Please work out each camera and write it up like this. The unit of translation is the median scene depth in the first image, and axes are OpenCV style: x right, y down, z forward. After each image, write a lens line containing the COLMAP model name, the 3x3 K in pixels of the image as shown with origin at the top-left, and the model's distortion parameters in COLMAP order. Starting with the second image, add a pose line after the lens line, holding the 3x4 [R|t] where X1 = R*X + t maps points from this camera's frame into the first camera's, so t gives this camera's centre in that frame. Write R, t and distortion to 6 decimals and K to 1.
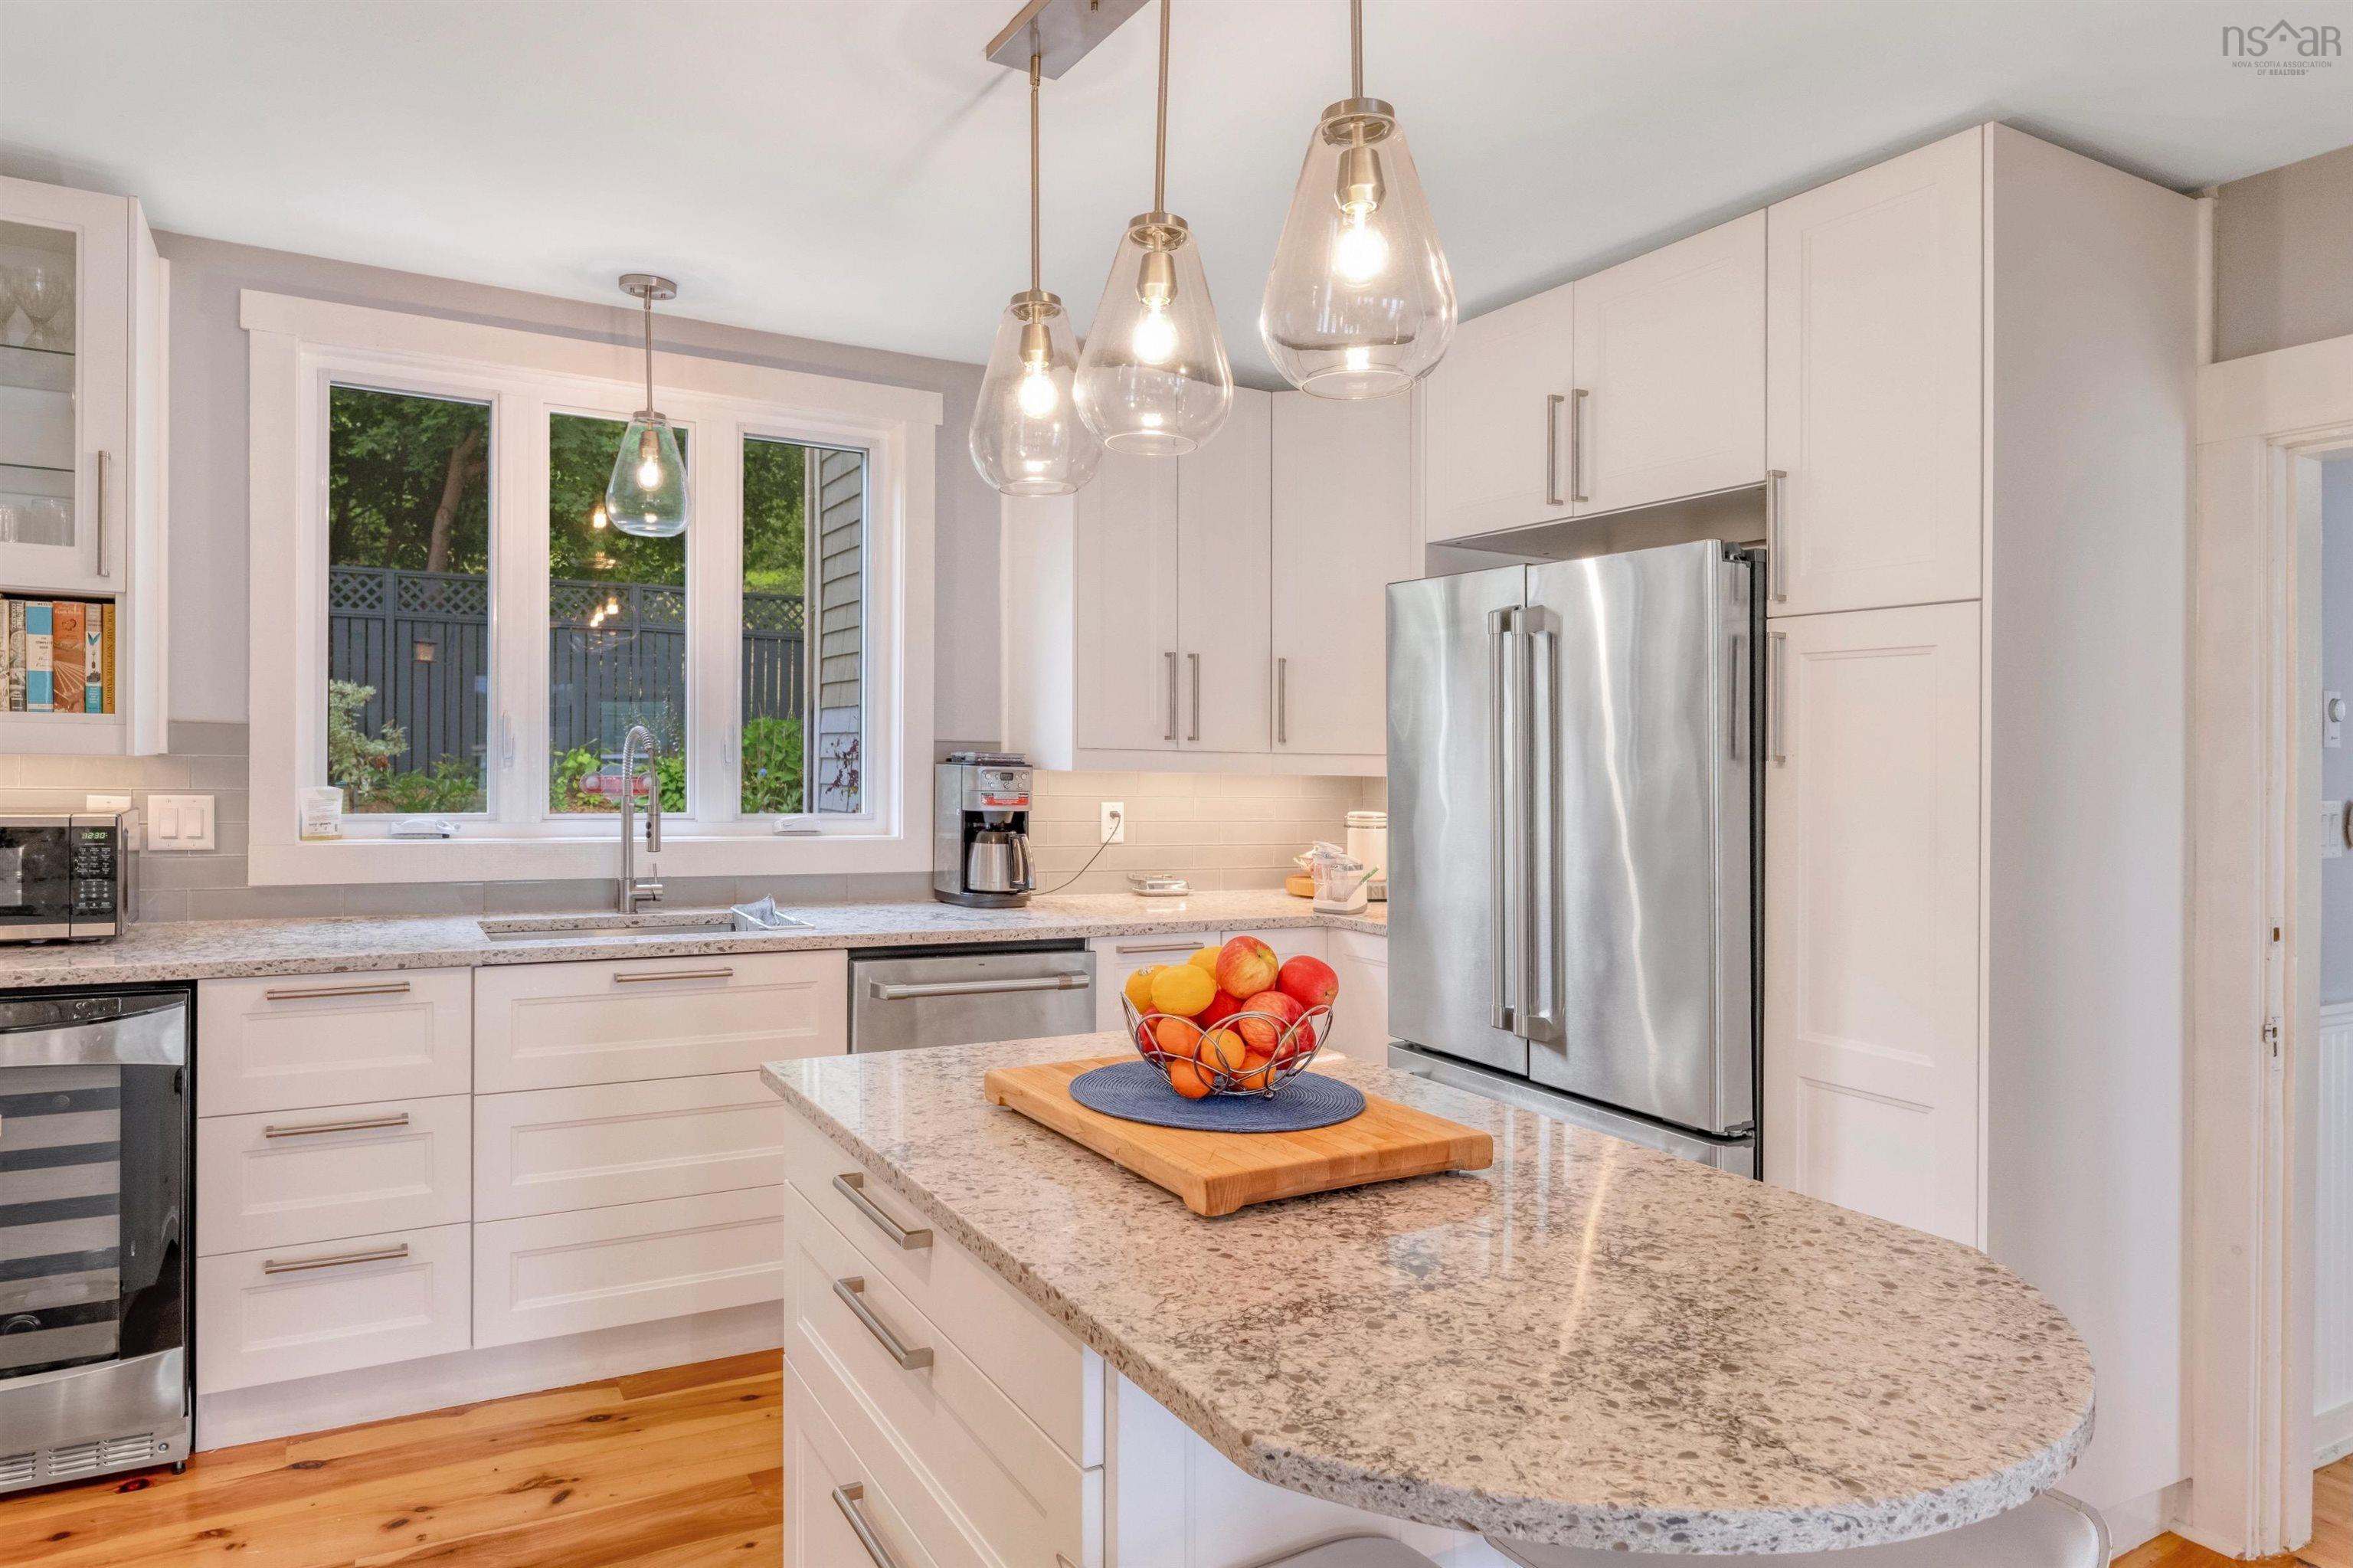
lens RADIAL K [[1396.2, 0, 1090.0], [0, 1396.2, 752.0], [0, 0, 1]] dist [-0.001487, -0.000010]
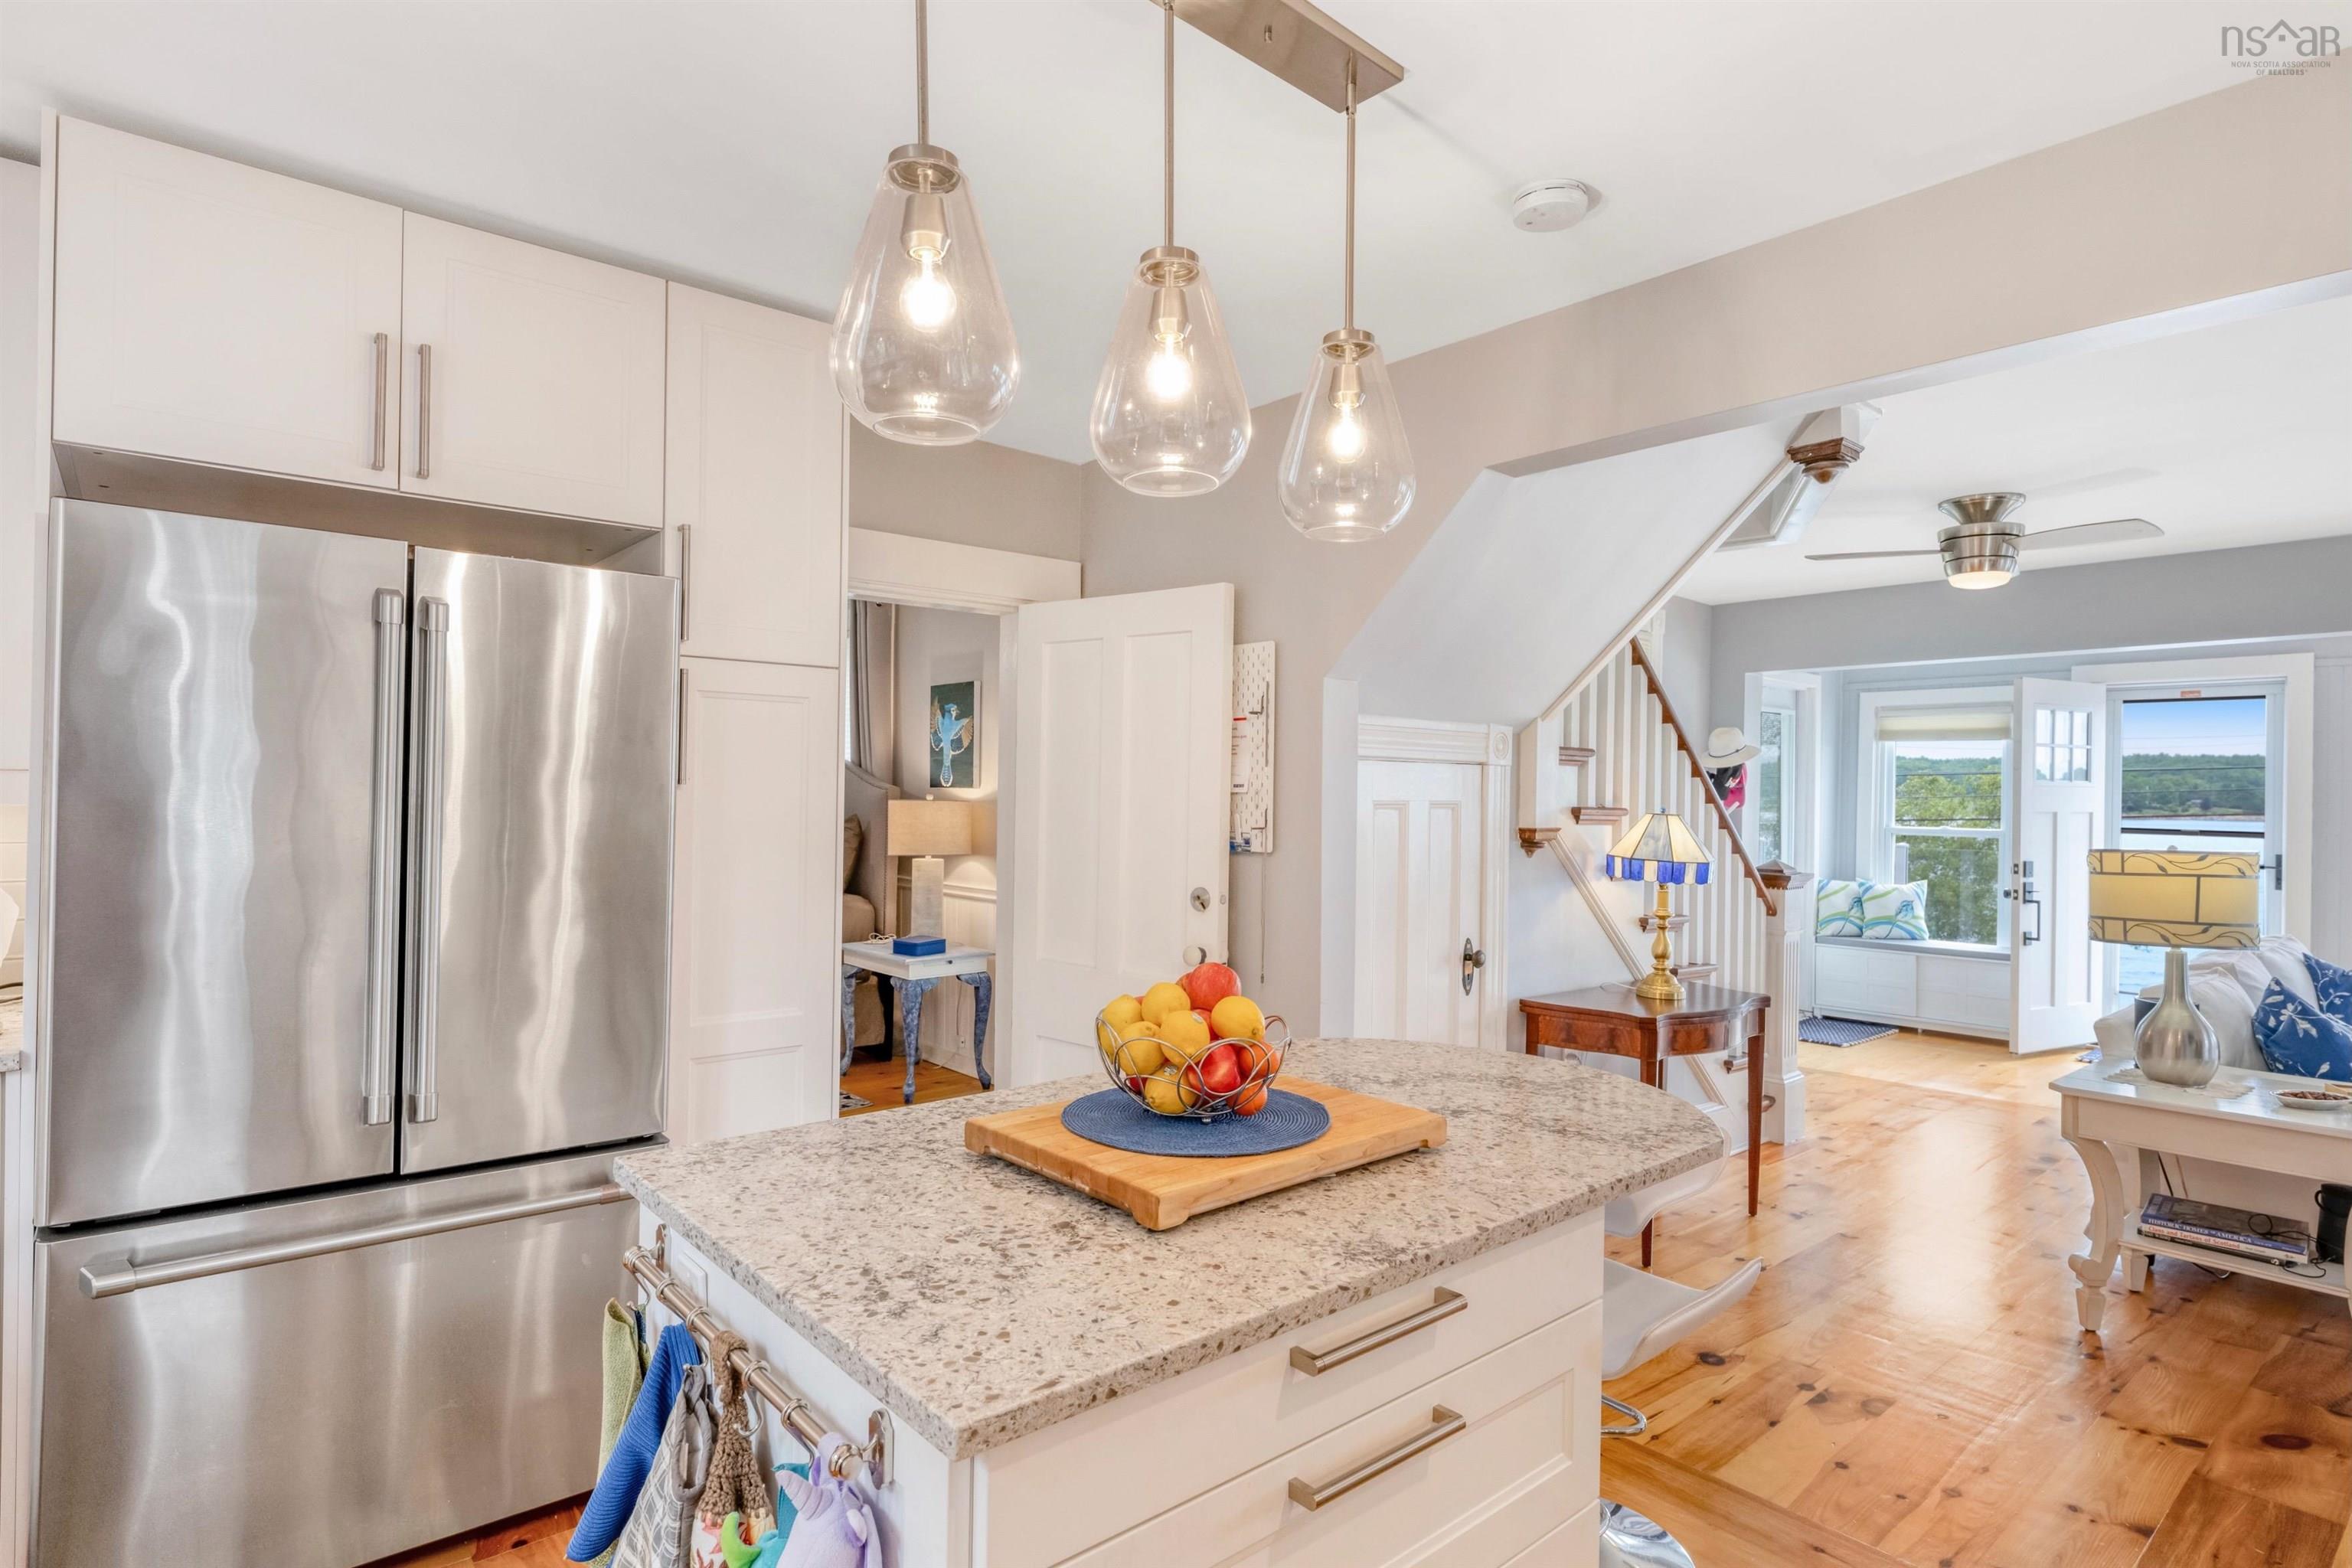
lens RADIAL K [[1224.1, 0, 1176.0], [0, 1224.1, 784.0], [0, 0, 1]] dist [0.000978, 0.000596]
pose [[-0.219895, -0.017596, 0.975365, -0.547207], [-0.022829, 0.999656, 0.012887, -0.016081], [-0.975256, -0.019433, -0.220221, 0.816628]]
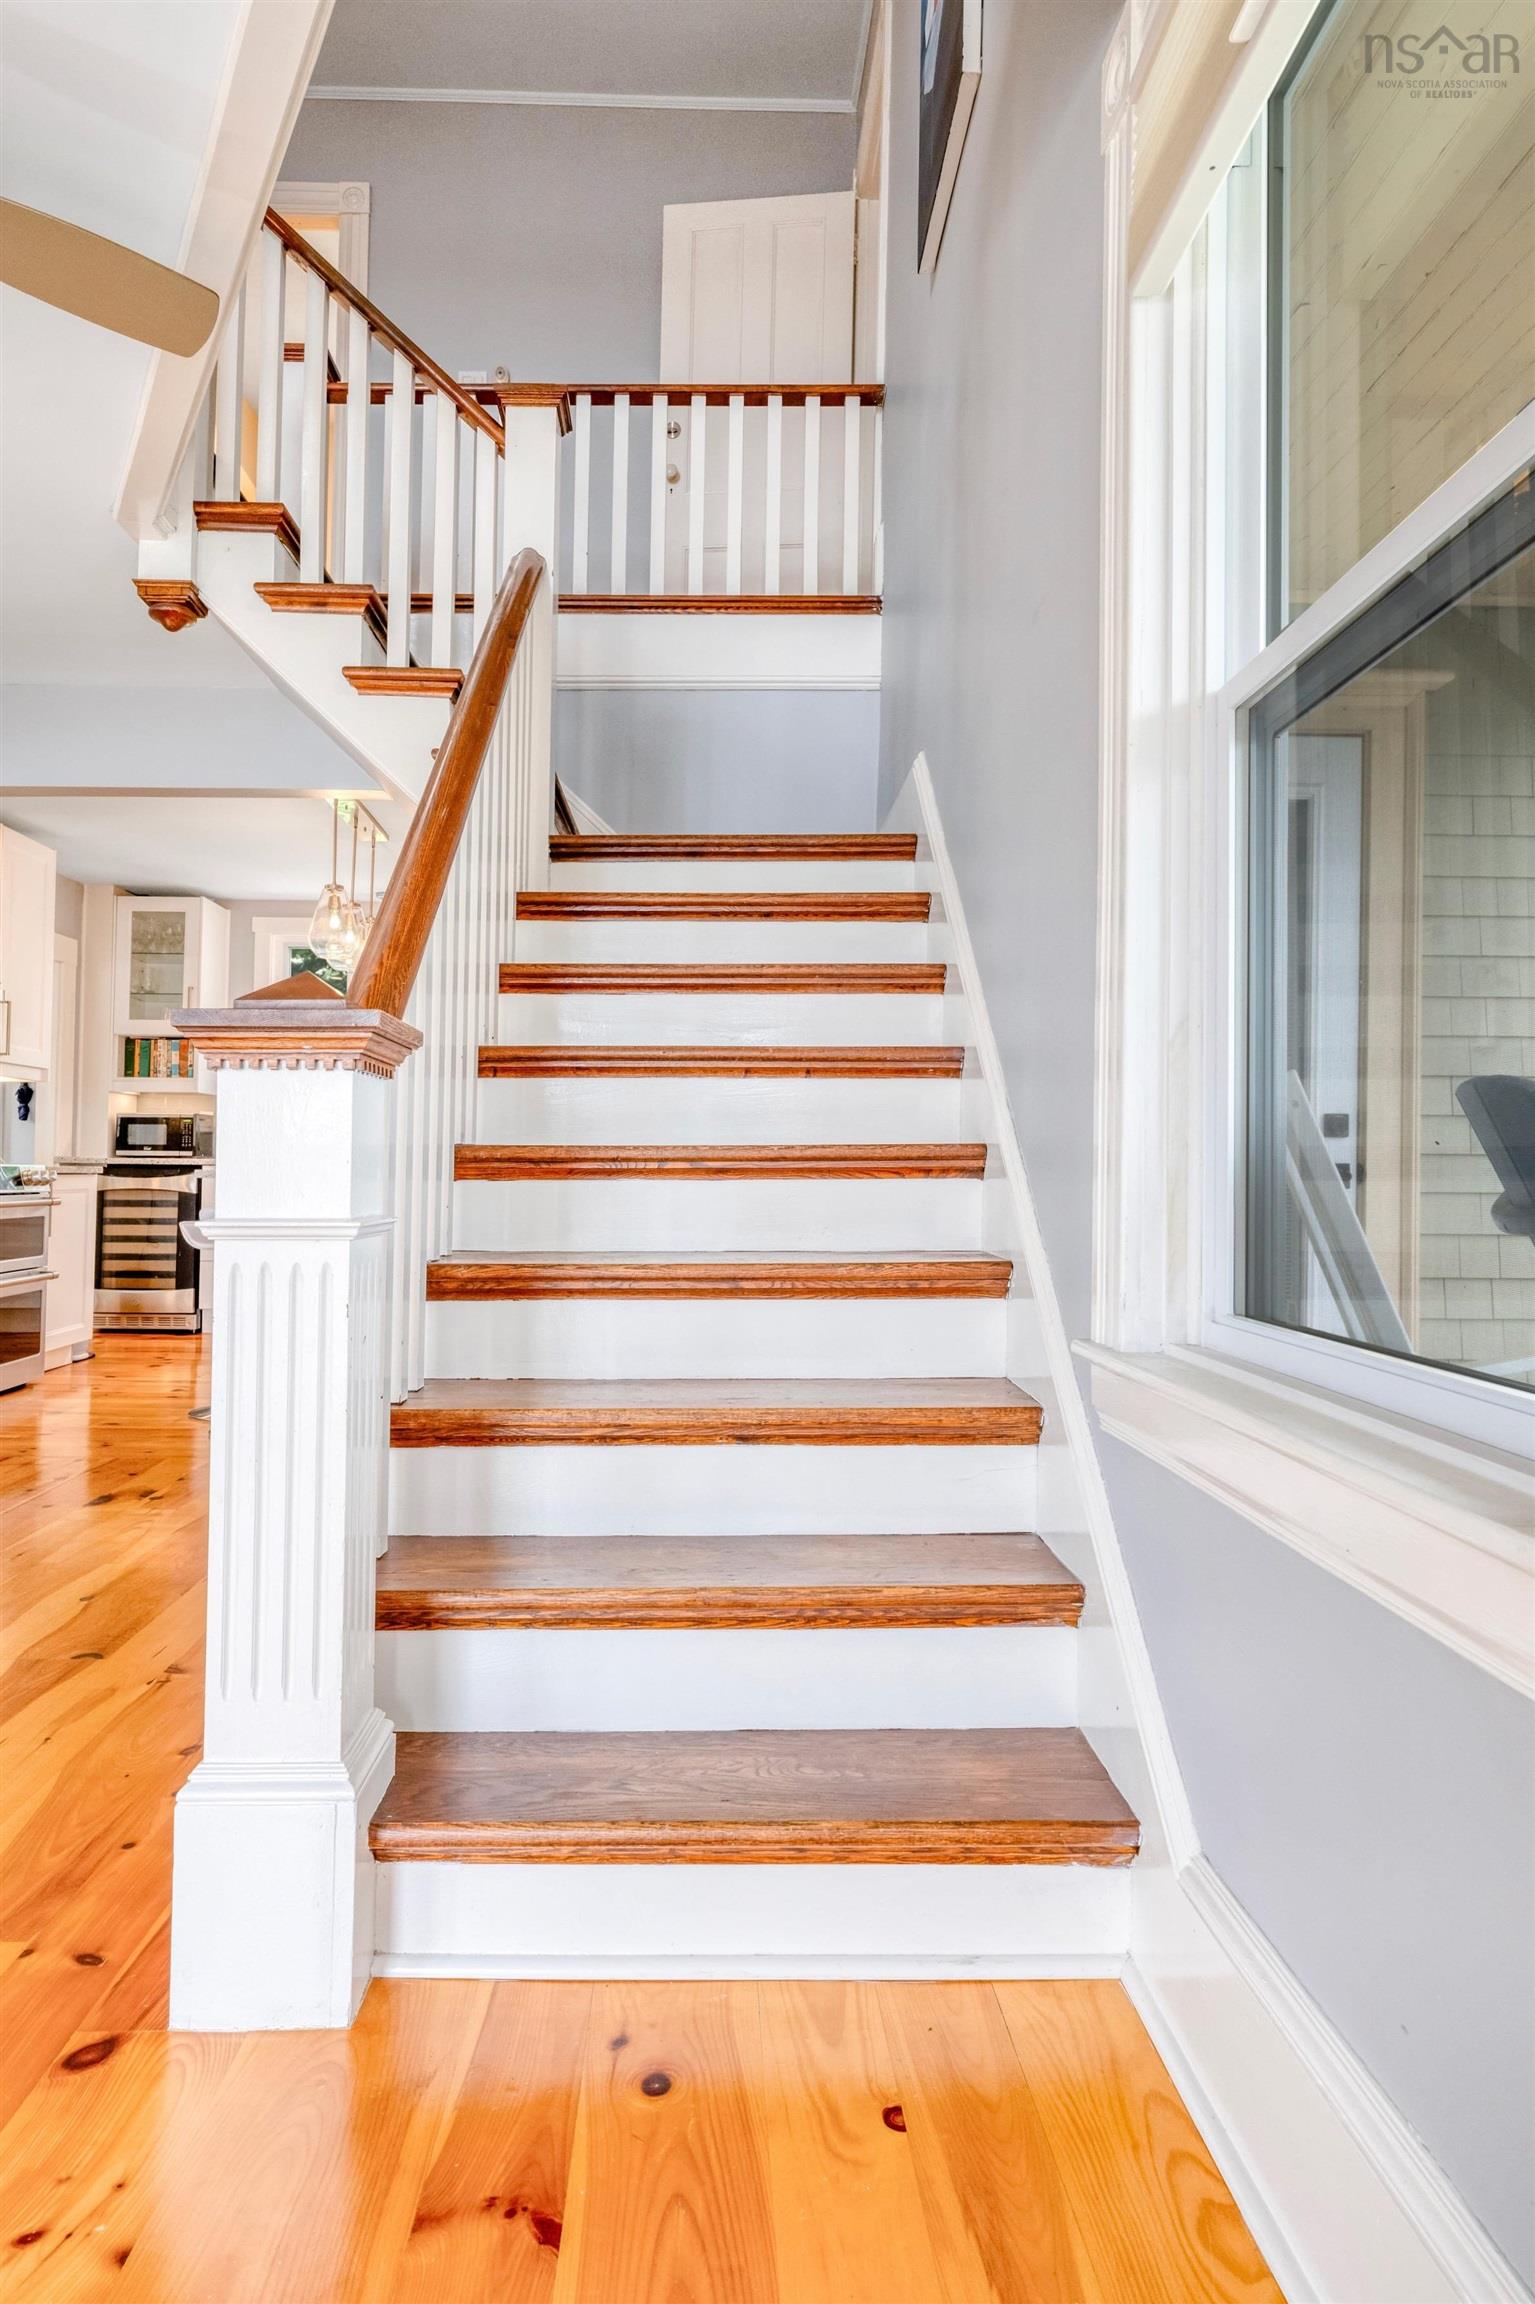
lens RADIAL K [[1365.9, 0, 689.1], [0, 1365.9, 1139.9], [0, 0, 1]] dist [-0.002305, -0.000271]
pose [[0.875695, -0.016245, -0.482591, 1.606755], [0.002515, 0.999574, -0.029085, 0.191989], [0.482857, 0.024256, 0.875363, -0.990960]]
